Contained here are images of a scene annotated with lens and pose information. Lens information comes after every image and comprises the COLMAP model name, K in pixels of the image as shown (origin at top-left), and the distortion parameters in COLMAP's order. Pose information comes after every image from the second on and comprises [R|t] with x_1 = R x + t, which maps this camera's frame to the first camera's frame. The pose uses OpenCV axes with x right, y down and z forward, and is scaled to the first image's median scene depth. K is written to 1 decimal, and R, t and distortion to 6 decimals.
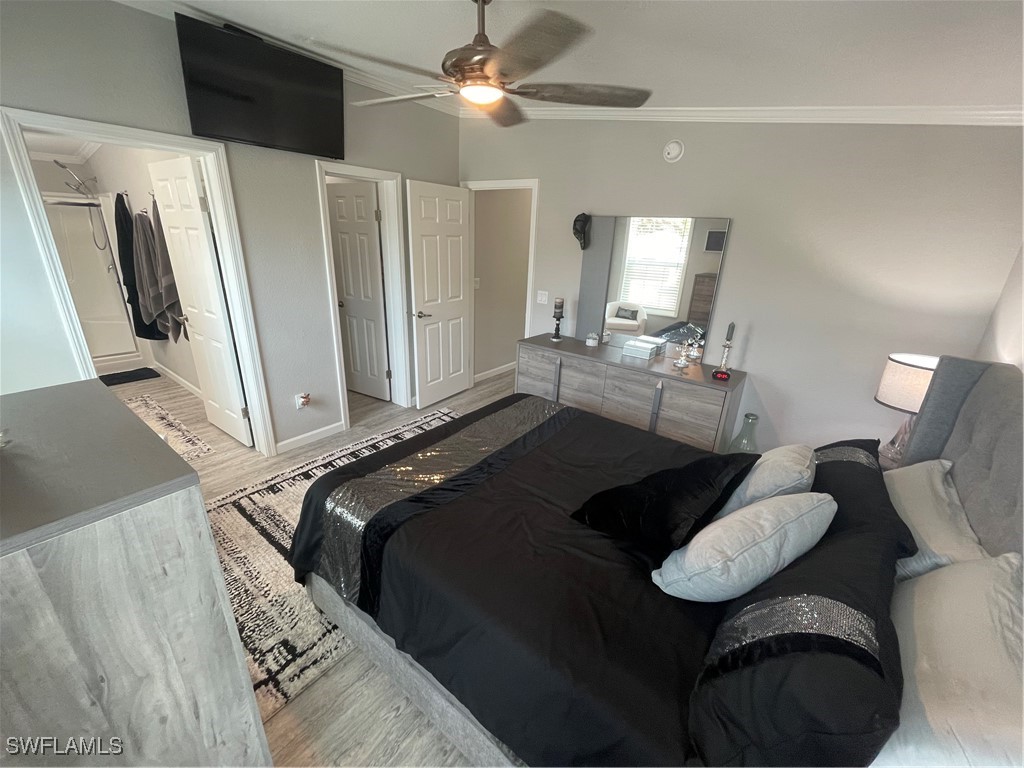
lens RADIAL K [[411.3, 0, 509.7], [0, 411.3, 385.0], [0, 0, 1]] dist [-0.008223, 0.000159]
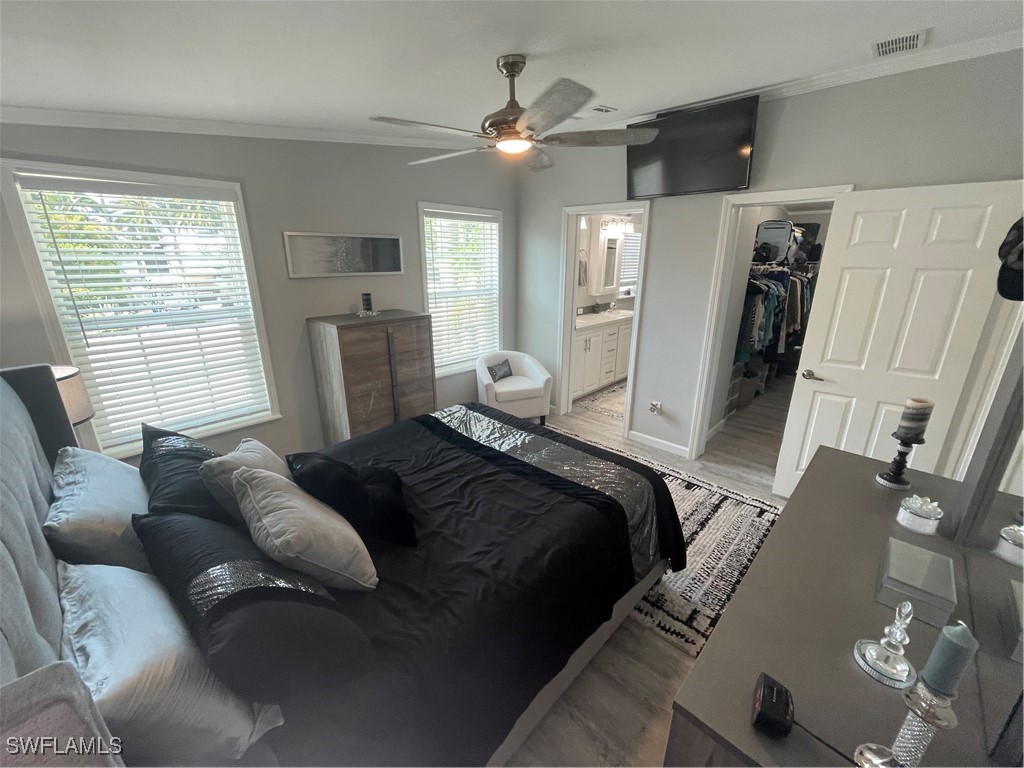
lens RADIAL K [[414.7, 0, 512.6], [0, 414.7, 384.4], [0, 0, 1]] dist [-0.002193, 0.001059]
pose [[-0.109078, 0.261259, -0.959086, 0.708109], [-0.350217, 0.892876, 0.283054, -0.232558], [0.930296, 0.366763, -0.005896, 0.682966]]
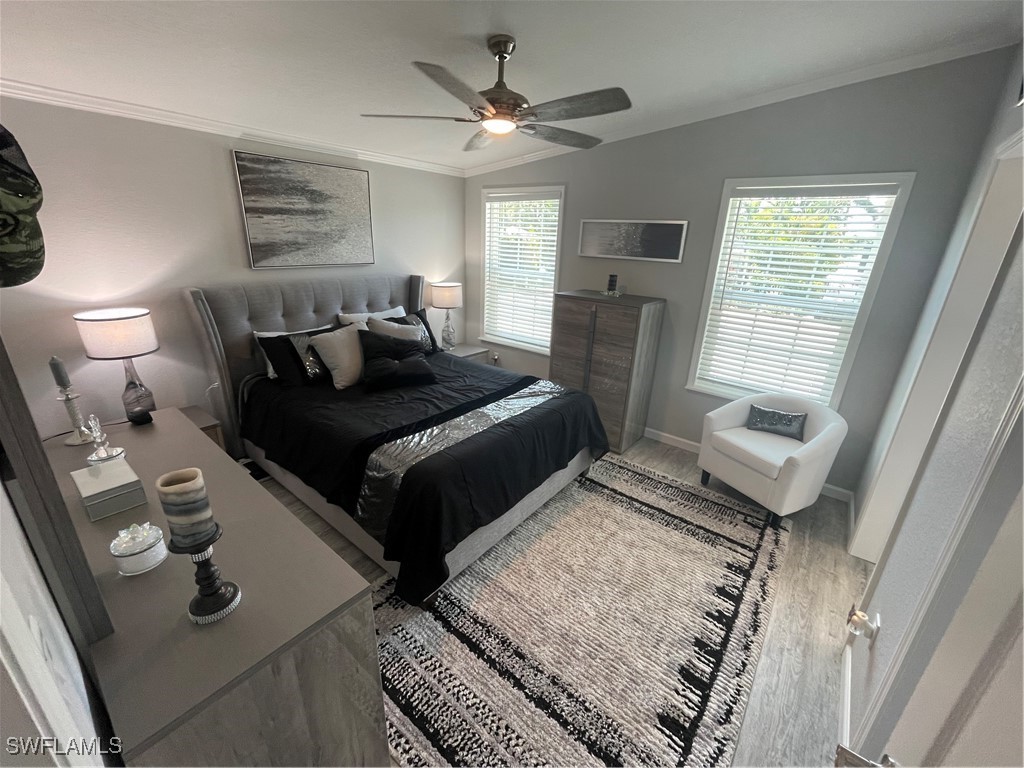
lens RADIAL K [[414.7, 0, 512.6], [0, 414.7, 384.4], [0, 0, 1]] dist [-0.002193, 0.001059]
pose [[-0.996027, -0.087484, -0.016646, -0.074743], [-0.077710, 0.762532, 0.642266, -0.500044], [-0.043495, 0.641008, -0.766301, 1.346150]]
